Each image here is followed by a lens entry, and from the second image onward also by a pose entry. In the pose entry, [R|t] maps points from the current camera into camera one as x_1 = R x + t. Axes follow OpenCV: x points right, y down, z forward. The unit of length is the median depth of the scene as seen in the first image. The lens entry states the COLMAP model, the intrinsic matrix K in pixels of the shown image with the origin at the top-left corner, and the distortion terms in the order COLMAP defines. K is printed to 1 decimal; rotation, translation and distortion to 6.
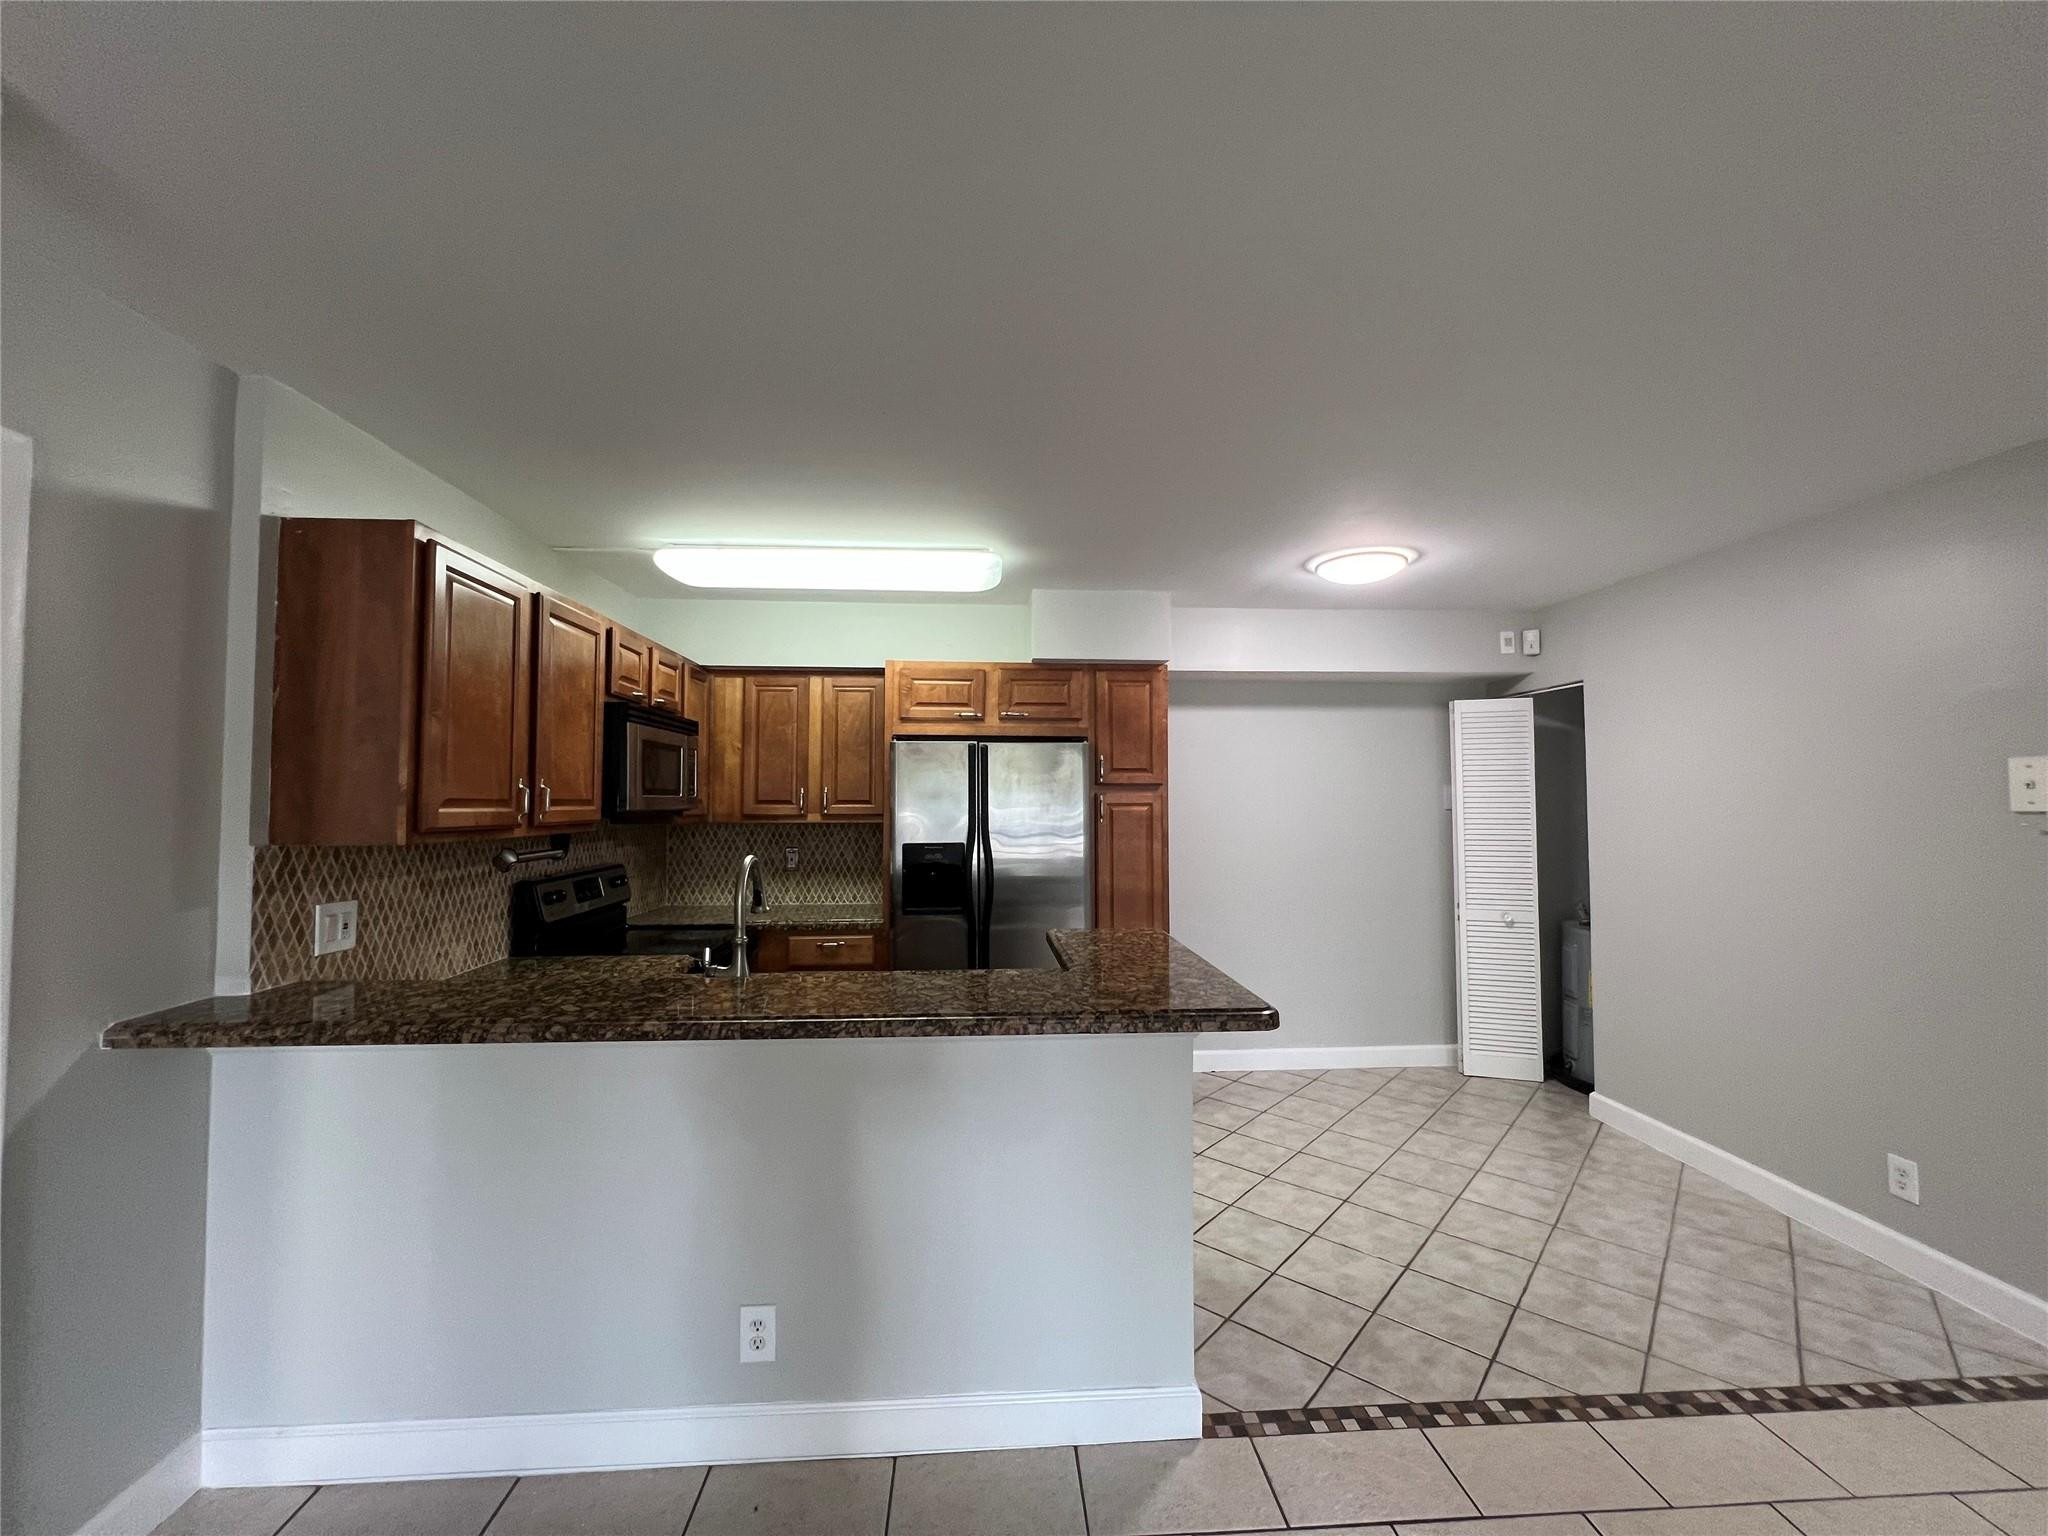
lens RADIAL K [[822.0, 0, 1016.0], [0, 822.0, 771.2], [0, 0, 1]] dist [-0.001954, -0.000059]
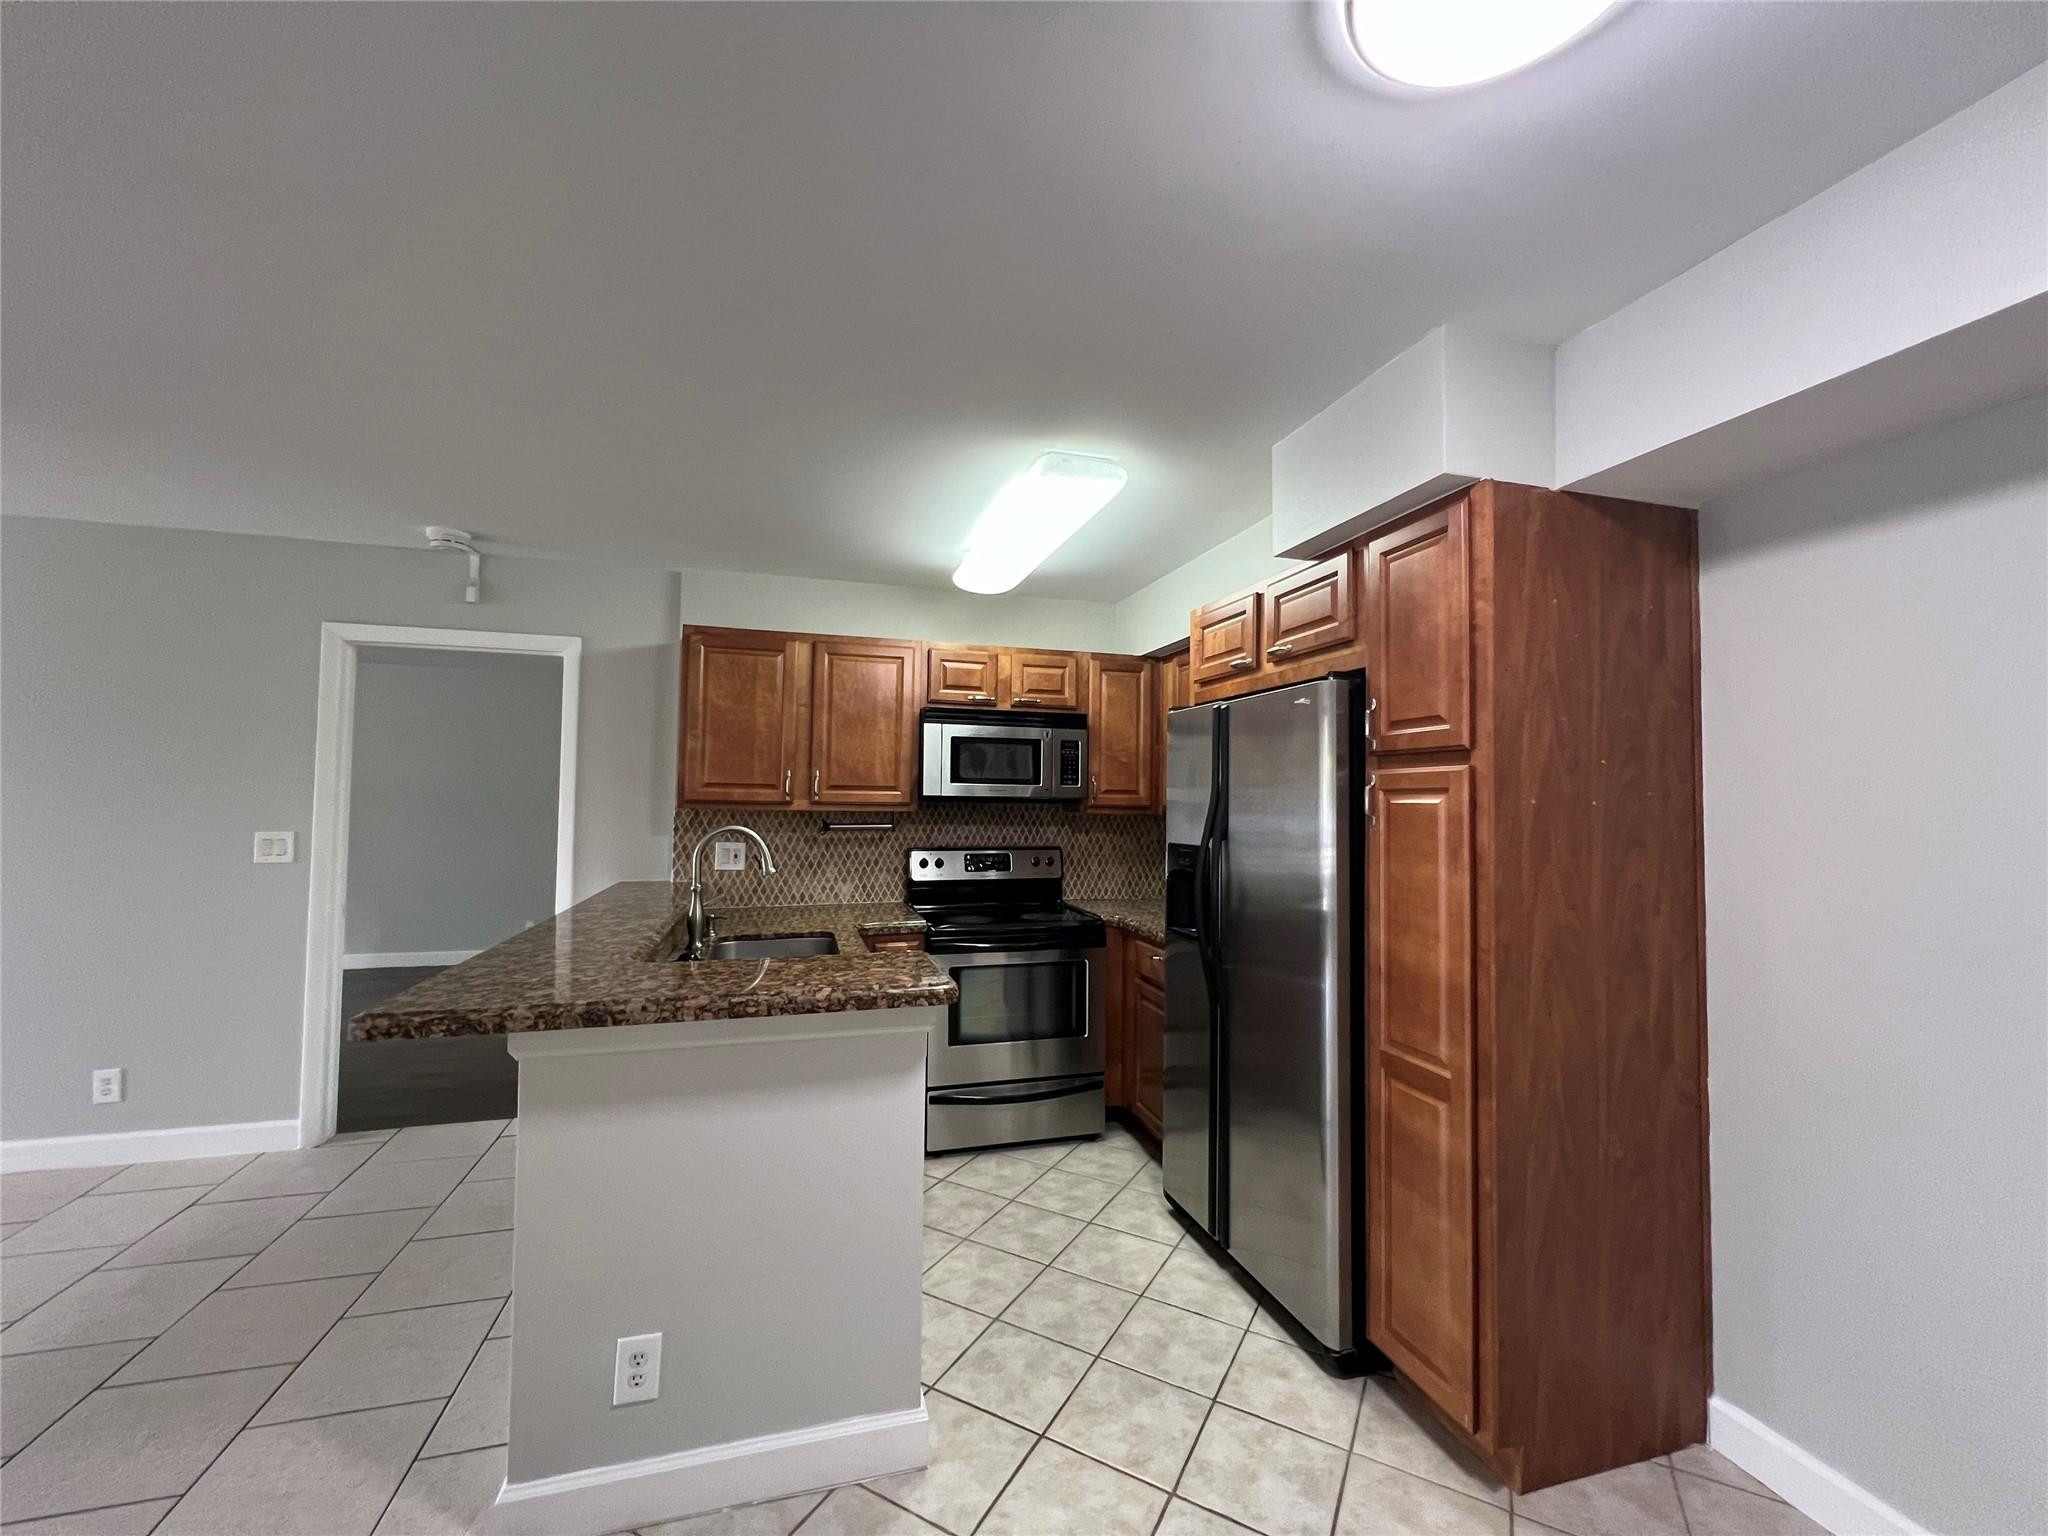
lens RADIAL K [[818.4, 0, 1021.6], [0, 818.4, 768.5], [0, 0, 1]] dist [-0.002876, -0.000014]
pose [[0.219290, -0.036197, -0.974988, 0.701261], [0.021241, 0.999252, -0.032321, 0.046983], [0.975429, -0.013623, 0.219894, 0.818922]]
